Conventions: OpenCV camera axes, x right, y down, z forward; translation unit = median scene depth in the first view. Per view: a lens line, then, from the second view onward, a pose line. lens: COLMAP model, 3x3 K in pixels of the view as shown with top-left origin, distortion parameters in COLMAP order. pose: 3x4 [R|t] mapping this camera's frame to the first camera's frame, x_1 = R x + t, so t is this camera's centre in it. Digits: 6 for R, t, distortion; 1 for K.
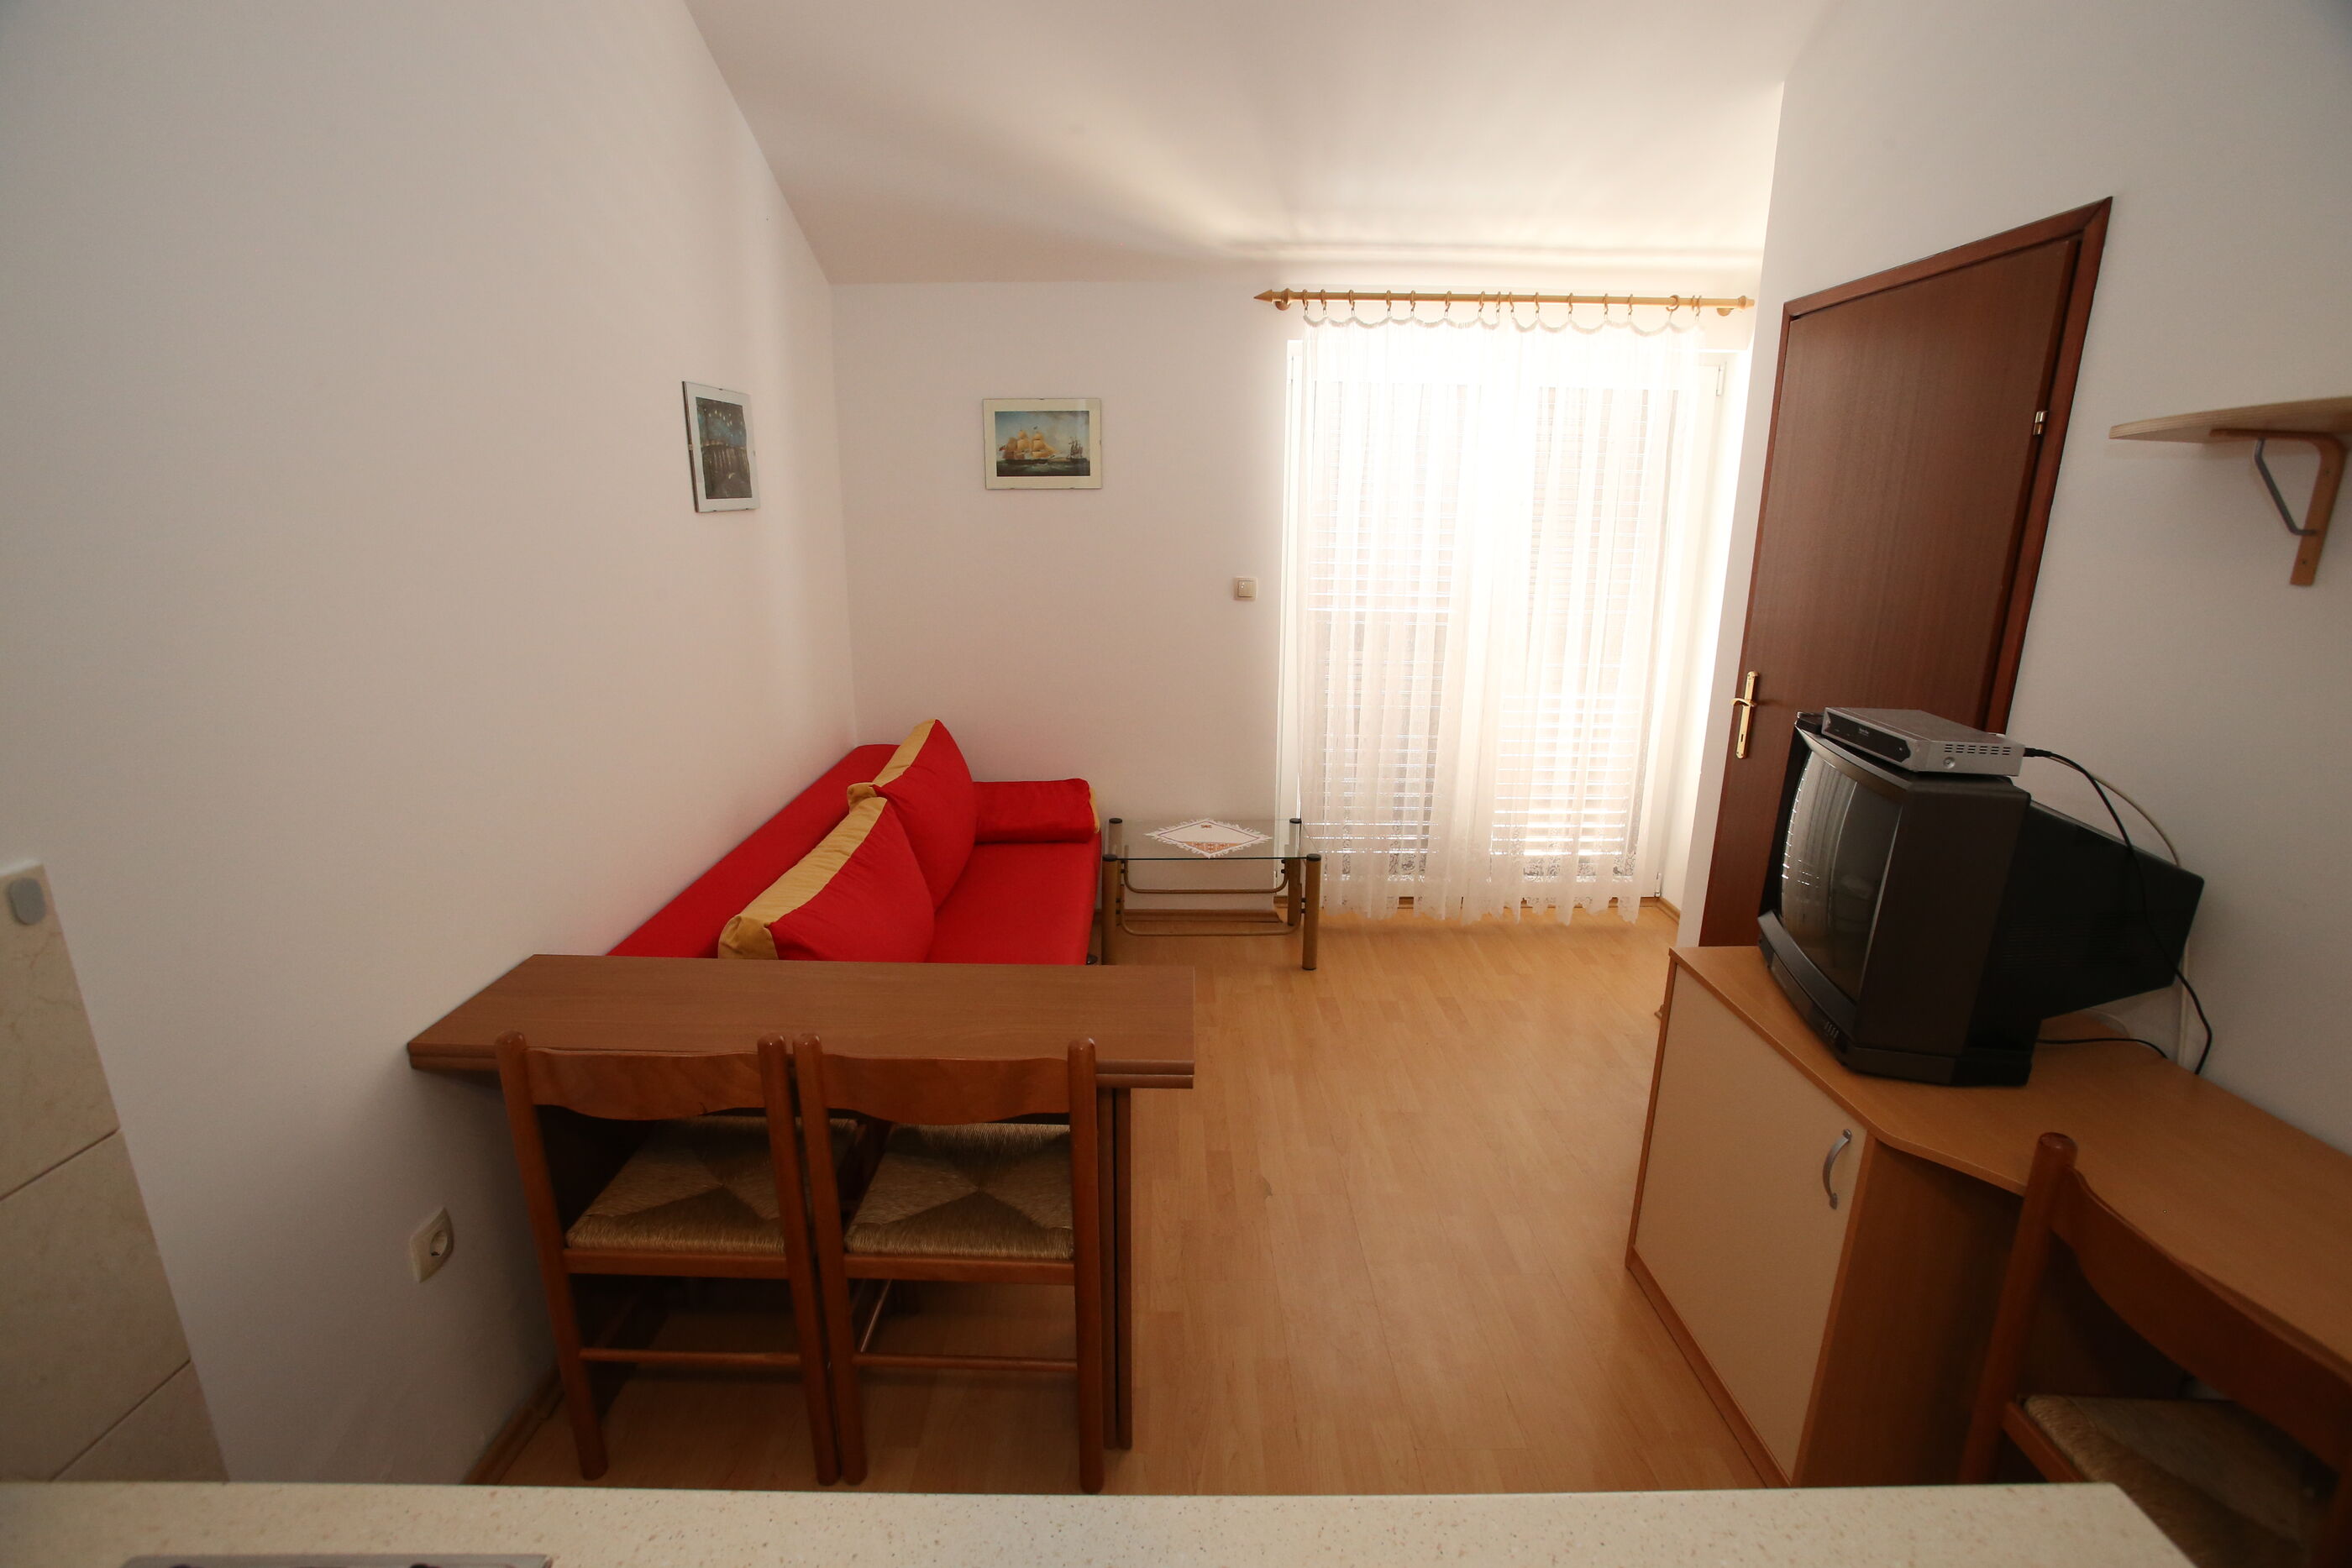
lens RADIAL K [[1095.1, 0, 1176.0], [0, 1095.1, 784.0], [0, 0, 1]] dist [-0.078714, 0.041721]
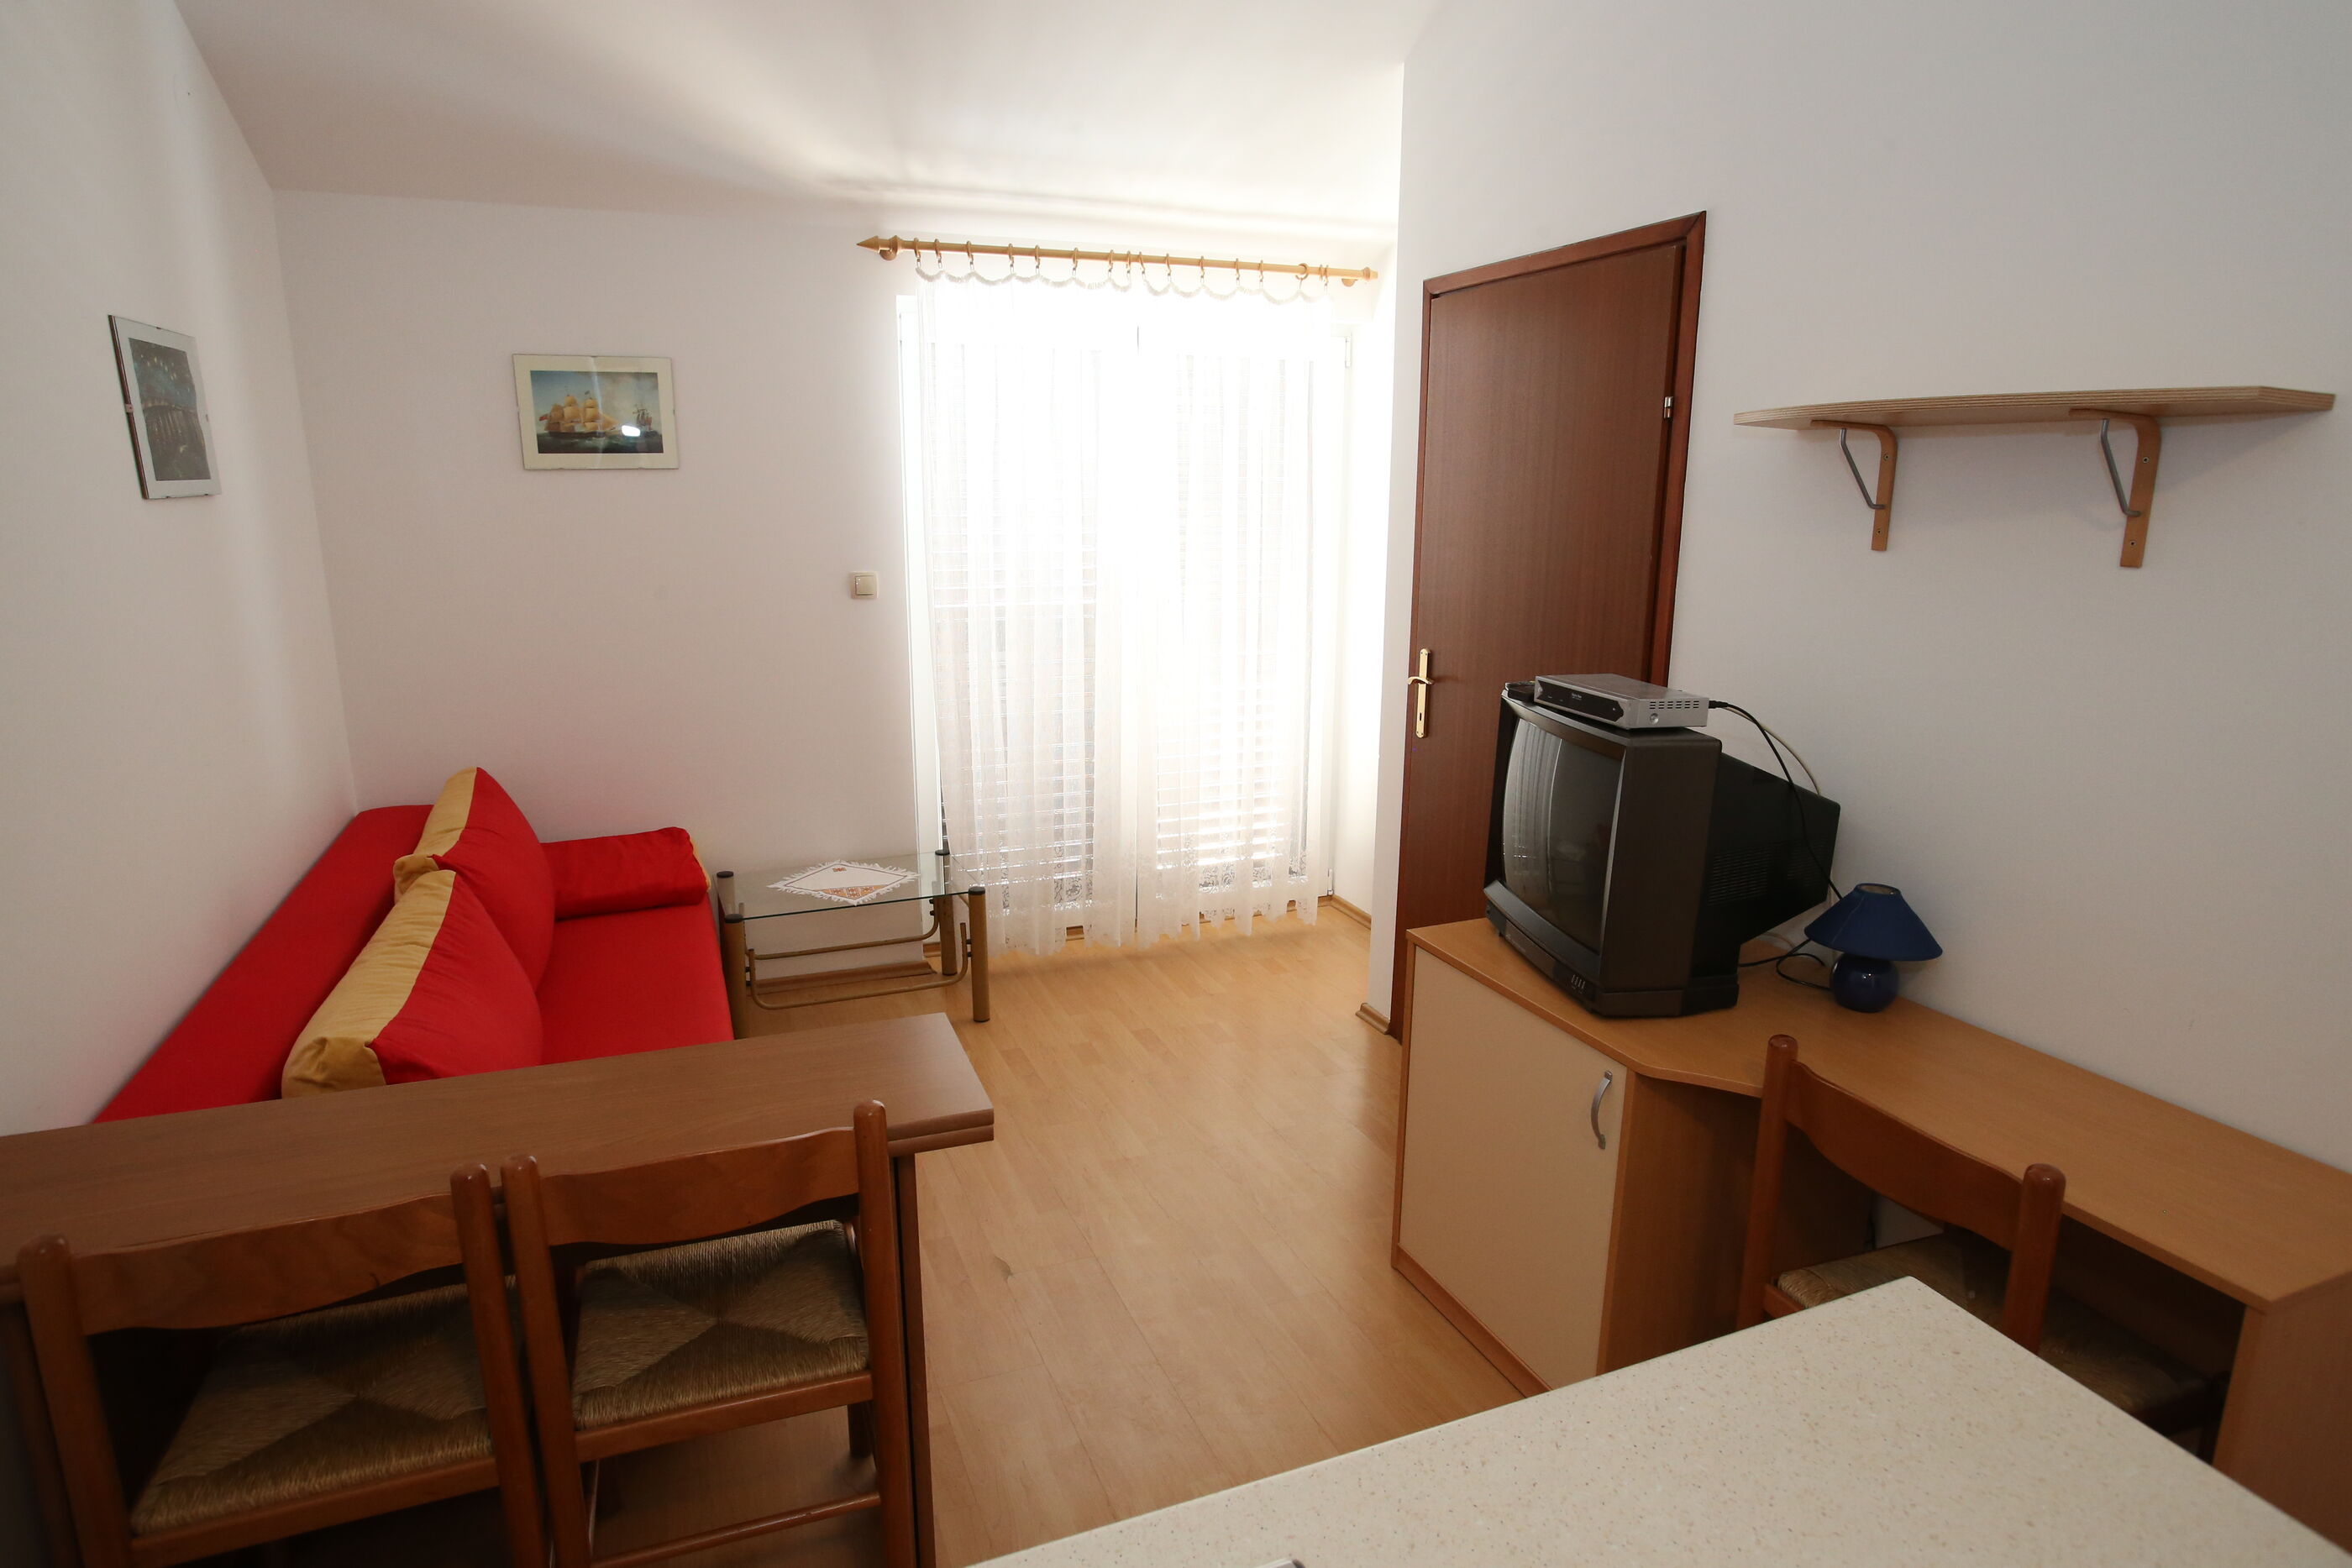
lens RADIAL K [[1317.3, 0, 1176.0], [0, 1317.3, 784.0], [0, 0, 1]] dist [-0.083375, 0.063183]
pose [[0.928782, -0.083322, 0.361139, -0.120243], [0.092377, 0.995693, -0.007849, 0.006689], [-0.358929, 0.040651, 0.932479, -0.035107]]
